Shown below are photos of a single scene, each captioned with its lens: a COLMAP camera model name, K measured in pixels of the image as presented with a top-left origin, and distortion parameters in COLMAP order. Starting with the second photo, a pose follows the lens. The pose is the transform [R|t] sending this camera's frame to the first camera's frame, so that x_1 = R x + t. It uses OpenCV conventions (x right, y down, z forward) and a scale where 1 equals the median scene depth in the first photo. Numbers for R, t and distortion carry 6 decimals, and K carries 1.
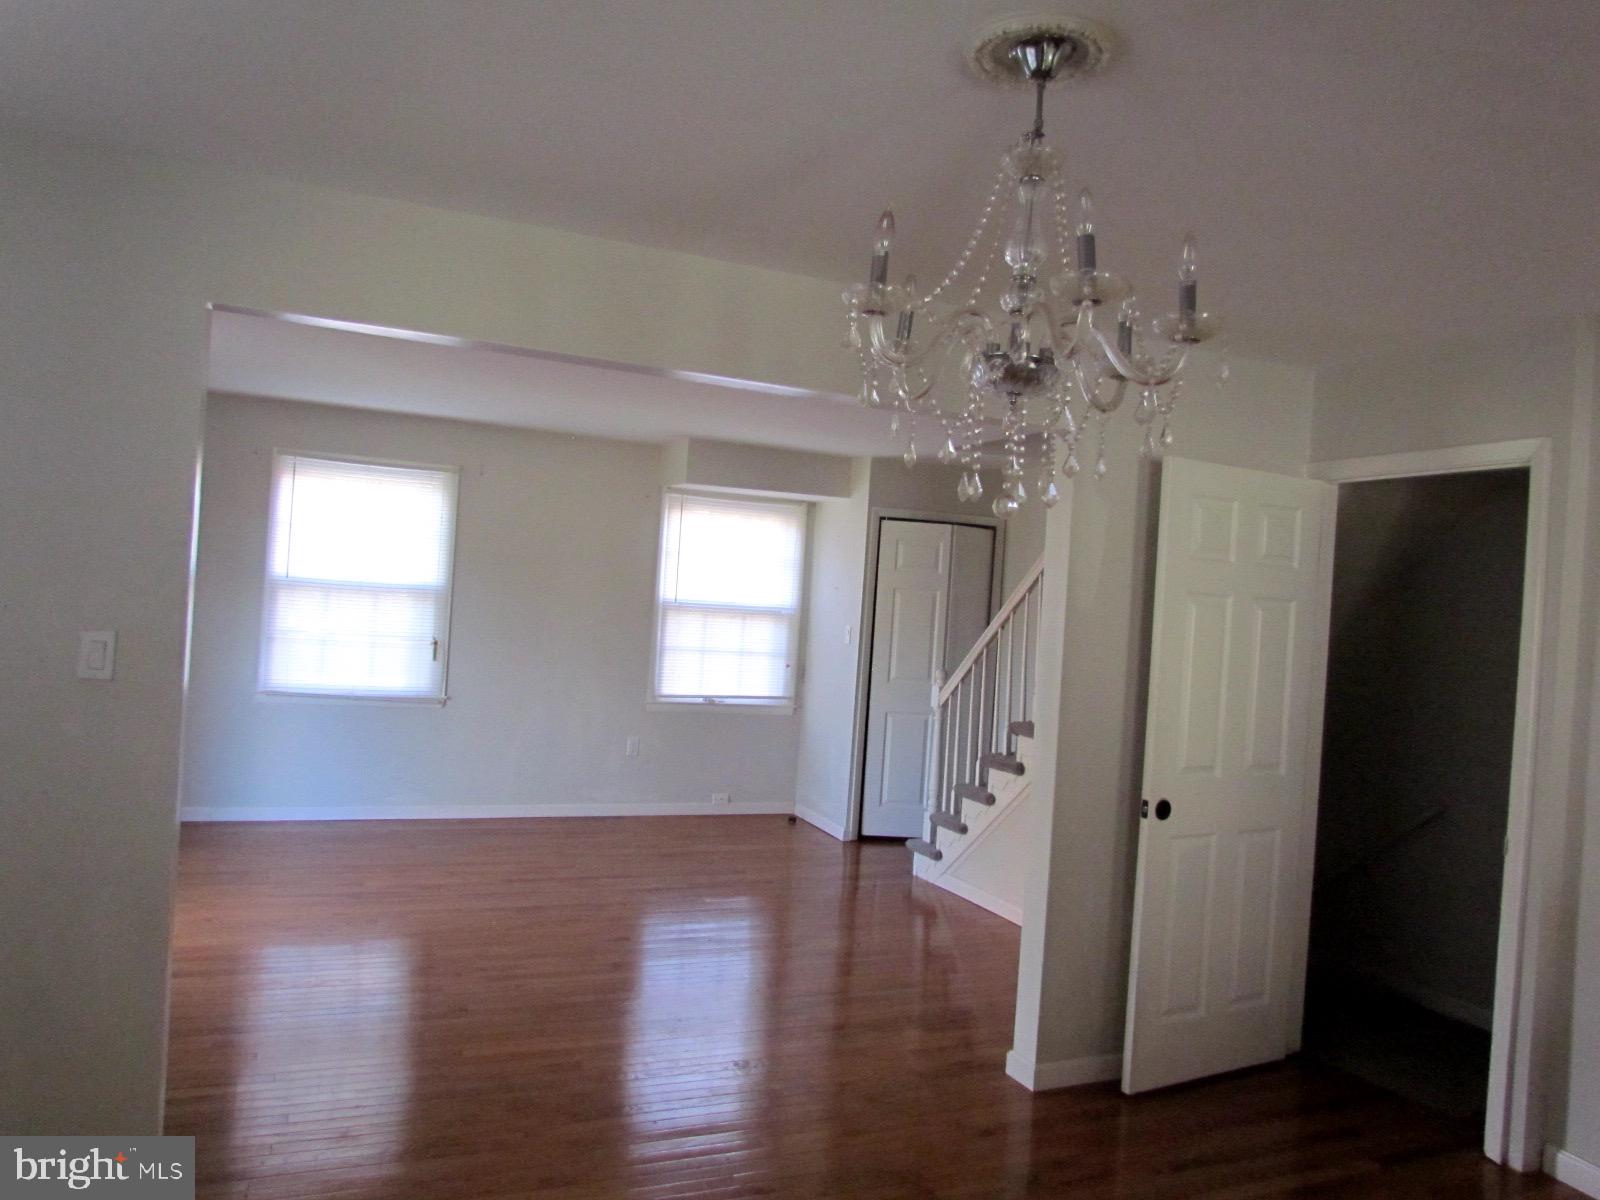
lens RADIAL K [[1145.2, 0, 795.0], [0, 1145.2, 616.2], [0, 0, 1]] dist [-0.023967, 0.012455]
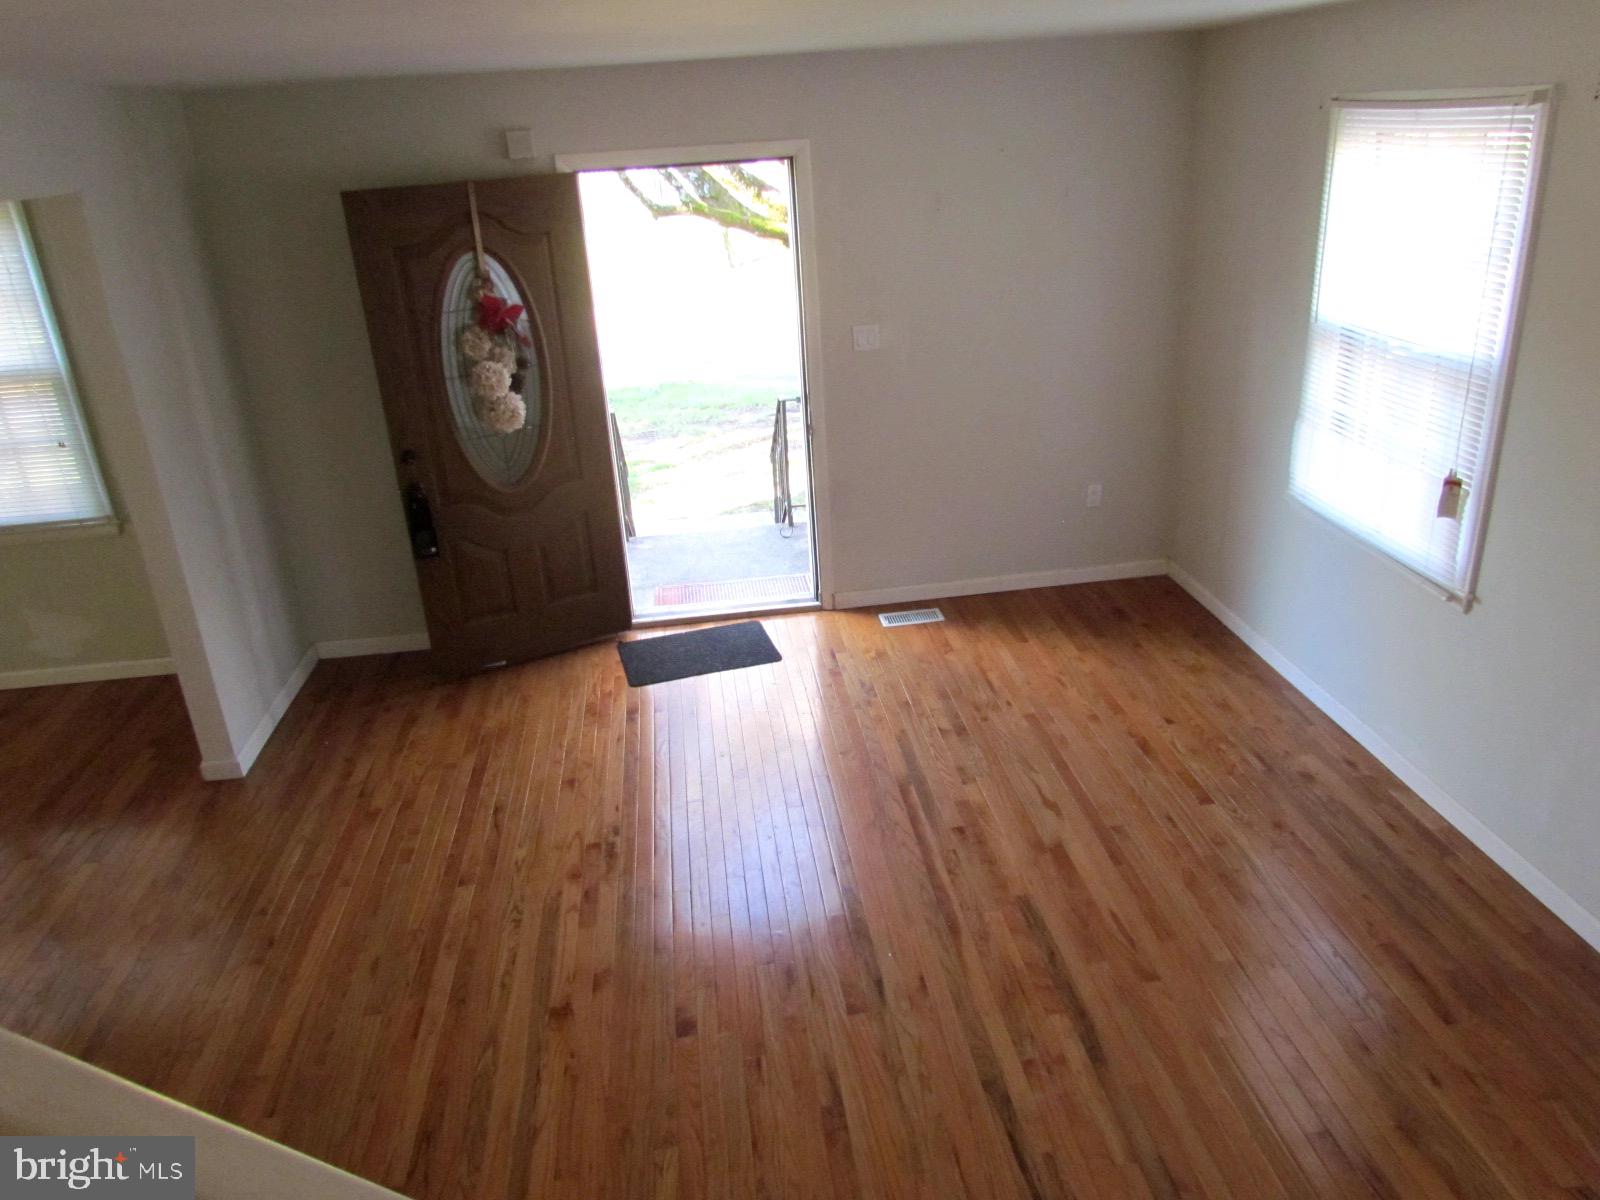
lens RADIAL K [[1145.2, 0, 801.4], [0, 1145.2, 599.4], [0, 0, 1]] dist [-0.023967, 0.012455]
pose [[-0.286760, 0.323664, -0.901671, 0.225336], [0.025850, 0.943471, 0.330447, -0.099048], [0.957654, 0.071451, -0.278917, 0.876574]]
